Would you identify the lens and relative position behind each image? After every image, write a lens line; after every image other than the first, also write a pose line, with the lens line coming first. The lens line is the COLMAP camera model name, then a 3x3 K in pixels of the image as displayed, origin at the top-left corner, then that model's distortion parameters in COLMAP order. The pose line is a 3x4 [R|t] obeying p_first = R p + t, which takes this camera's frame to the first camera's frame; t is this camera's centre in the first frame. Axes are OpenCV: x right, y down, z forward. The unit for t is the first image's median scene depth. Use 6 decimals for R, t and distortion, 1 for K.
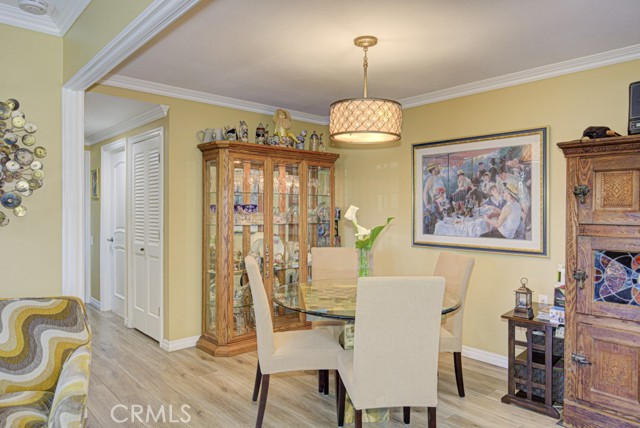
lens RADIAL K [[439.4, 0, 321.8], [0, 439.4, 210.5], [0, 0, 1]] dist [-0.002312, -0.000546]
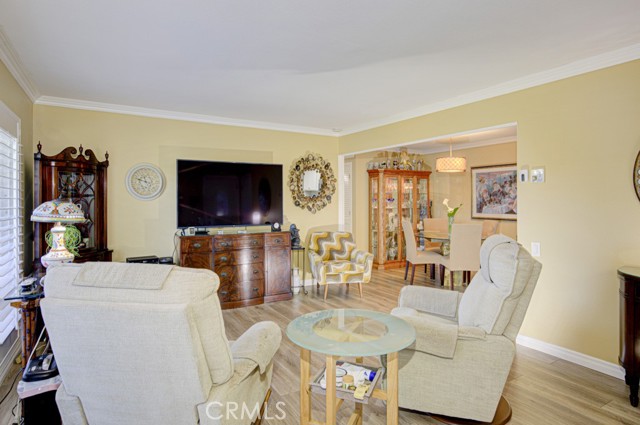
lens RADIAL K [[354.9, 0, 375.2], [0, 354.9, 199.2], [0, 0, 1]] dist [-0.001872, -0.000631]
pose [[0.998105, -0.004310, -0.061386, -0.137303], [0.003903, 0.999970, -0.006741, 0.001171], [0.061414, 0.006489, 0.998091, -0.675184]]
